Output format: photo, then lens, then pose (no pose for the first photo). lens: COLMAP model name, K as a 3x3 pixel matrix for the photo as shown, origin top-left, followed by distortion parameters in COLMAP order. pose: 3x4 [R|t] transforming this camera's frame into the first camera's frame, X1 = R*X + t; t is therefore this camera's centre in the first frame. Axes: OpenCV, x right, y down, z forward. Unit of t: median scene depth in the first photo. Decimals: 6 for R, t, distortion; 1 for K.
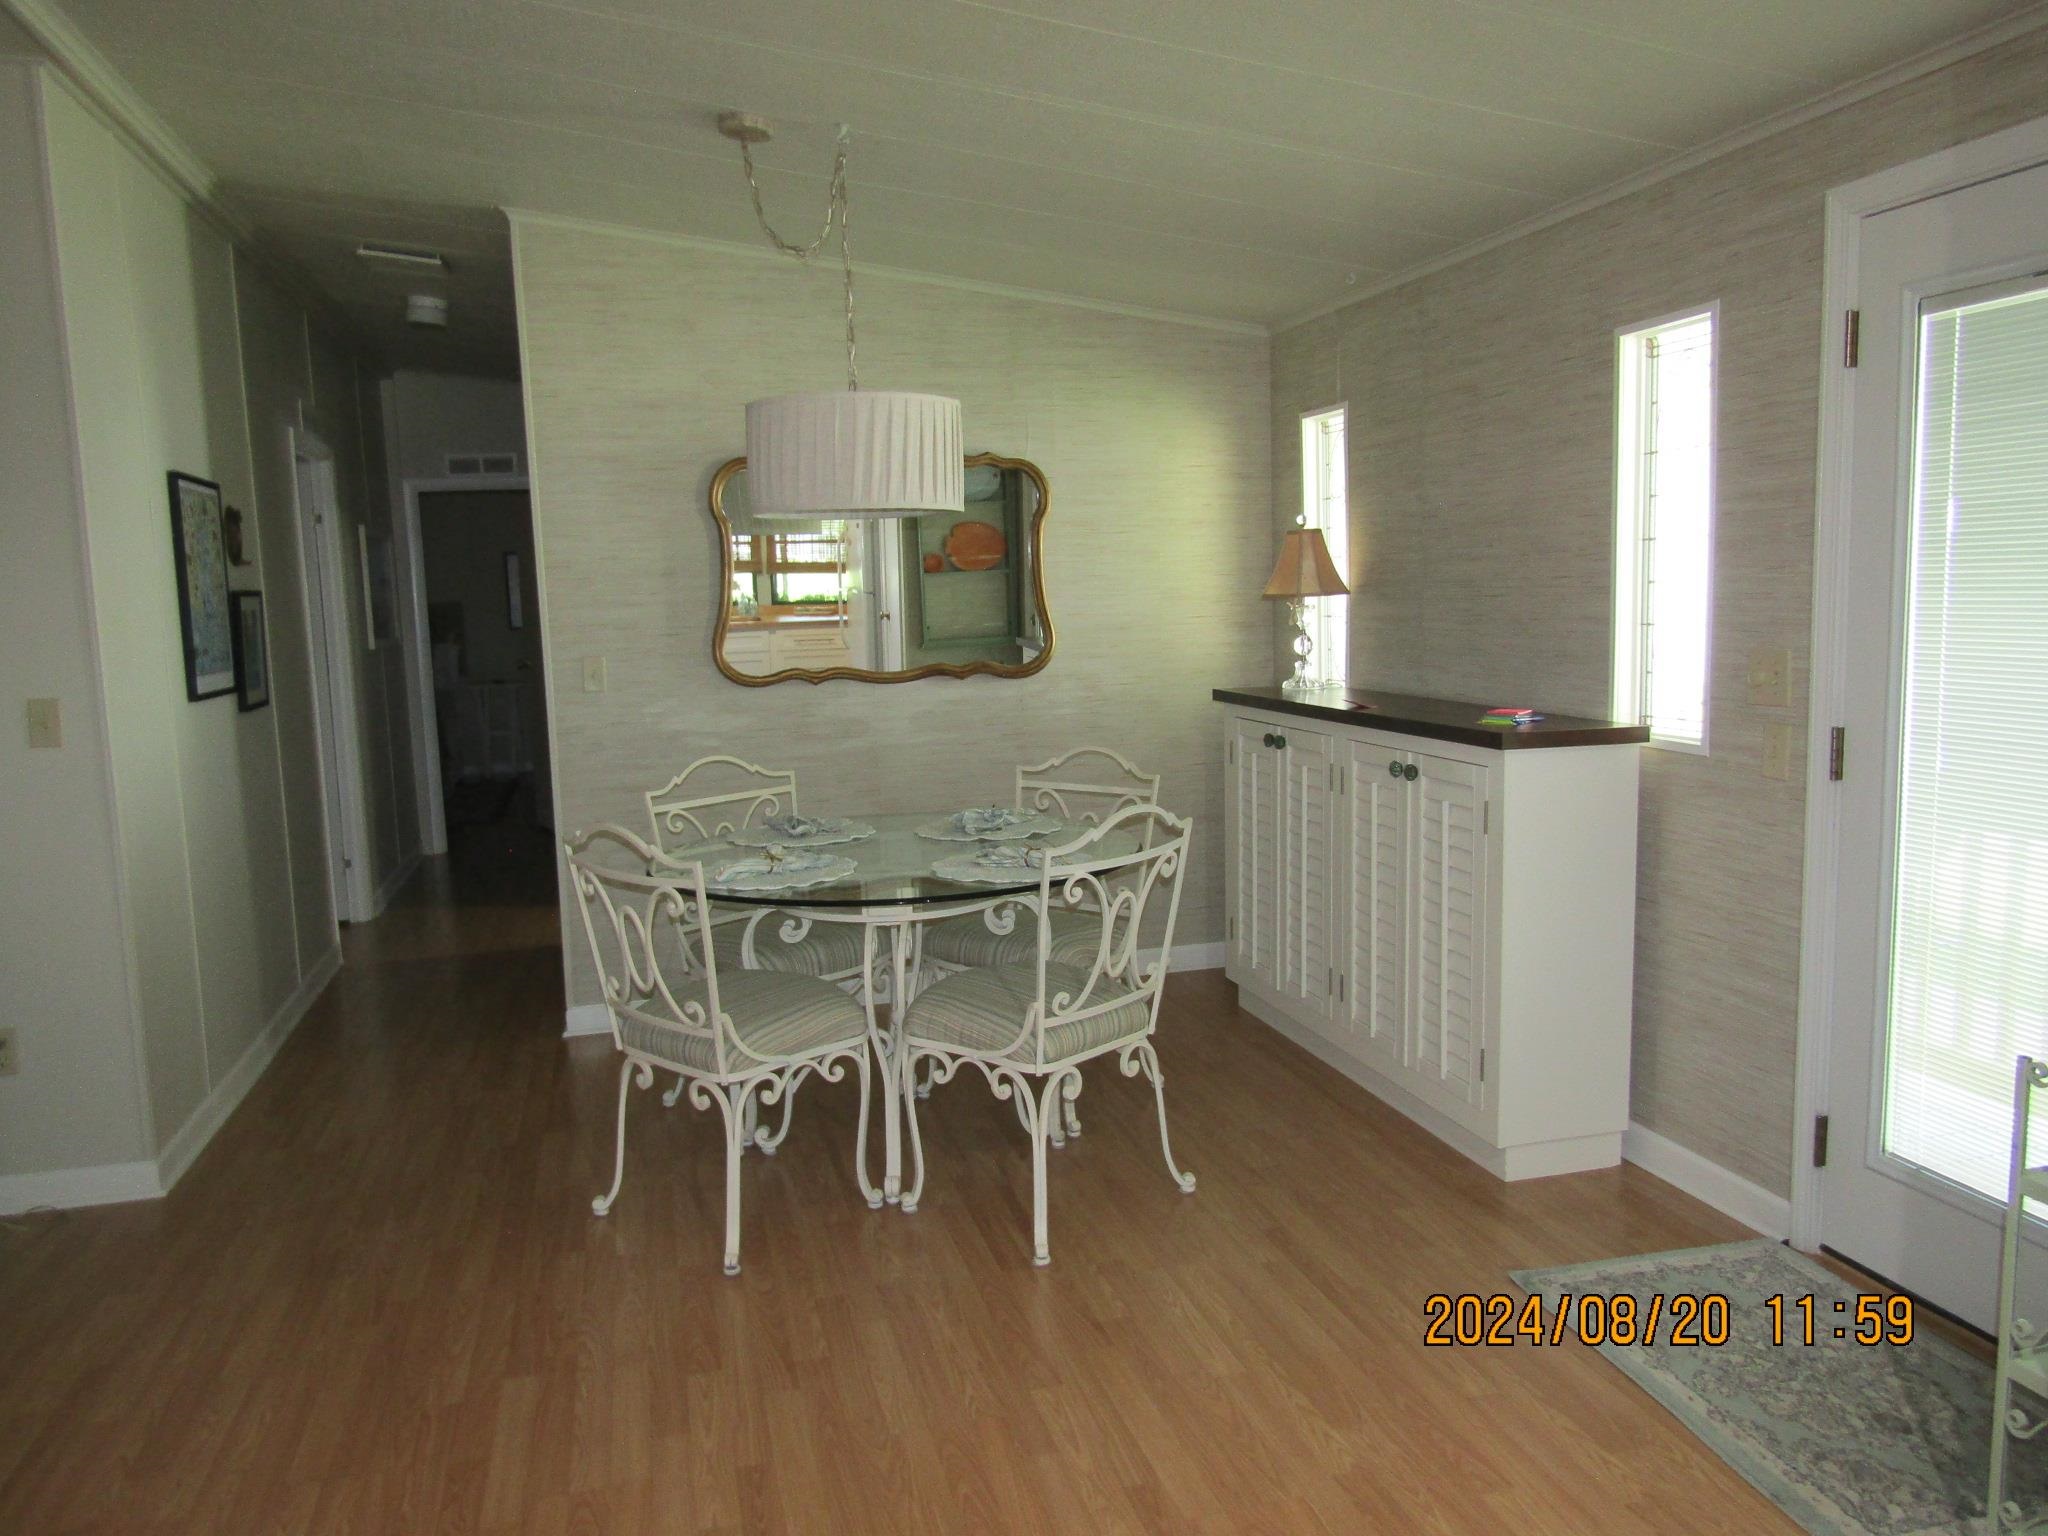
lens RADIAL K [[1460.5, 0, 1028.6], [0, 1460.5, 763.5], [0, 0, 1]] dist [-0.006270, -0.003140]
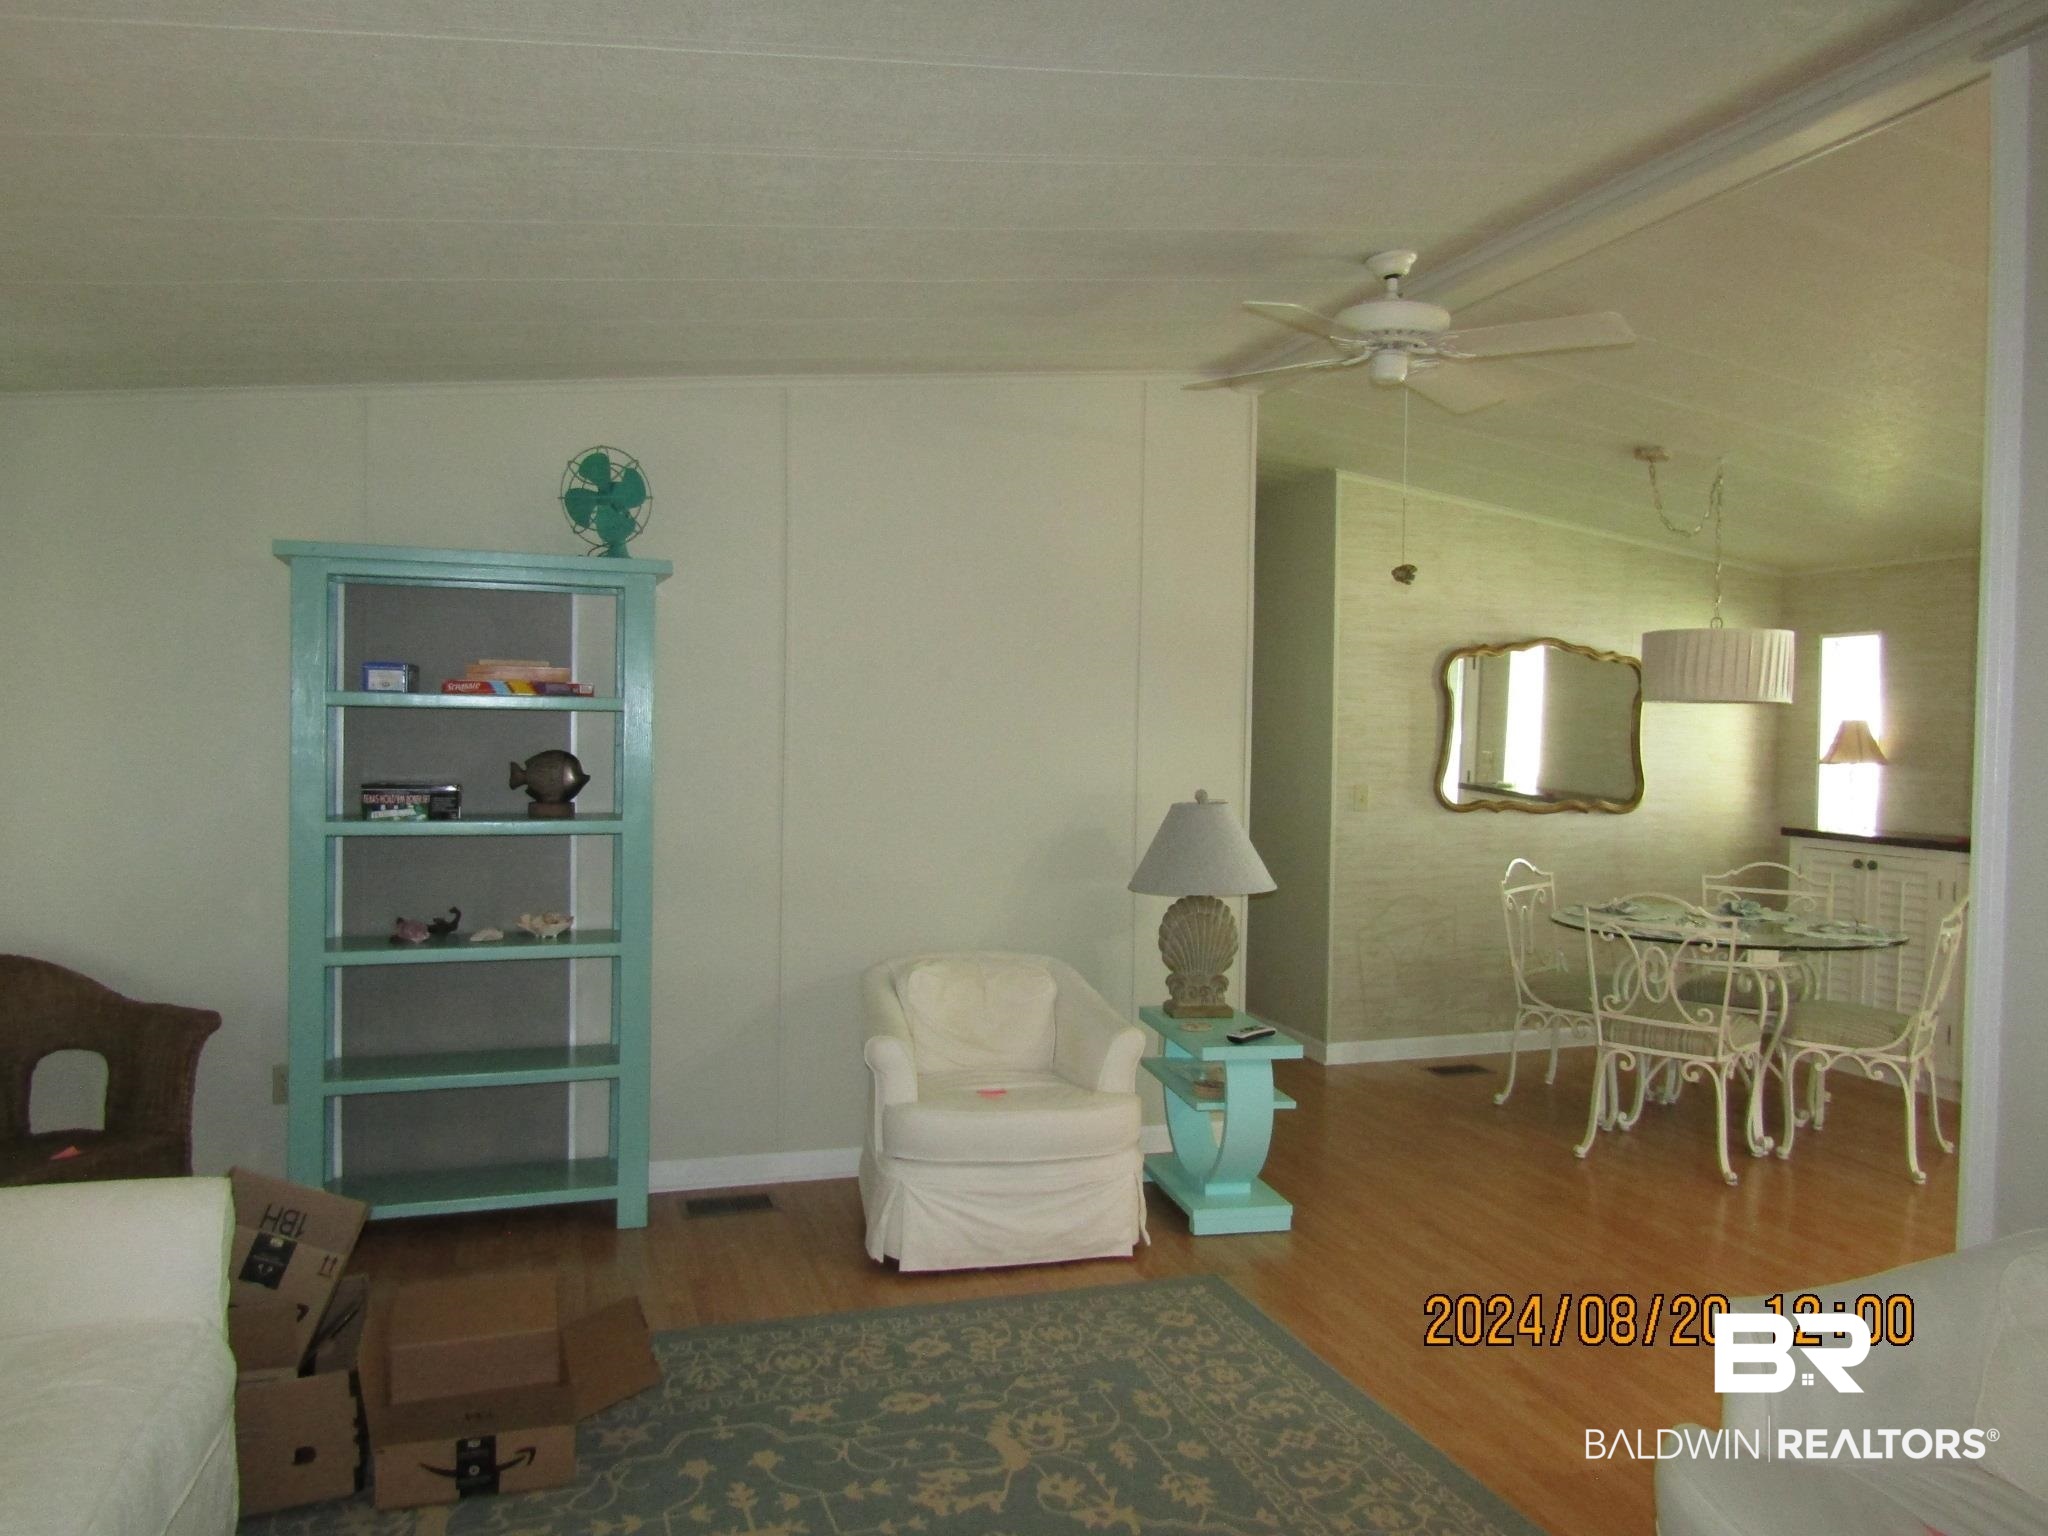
lens RADIAL K [[1460.5, 0, 1028.6], [0, 1460.5, 763.5], [0, 0, 1]] dist [-0.006270, -0.003140]
pose [[0.996304, 0.044064, 0.073733, -0.778275], [-0.036796, 0.994586, -0.097184, 0.057027], [-0.077617, 0.094112, 0.992531, -0.380743]]
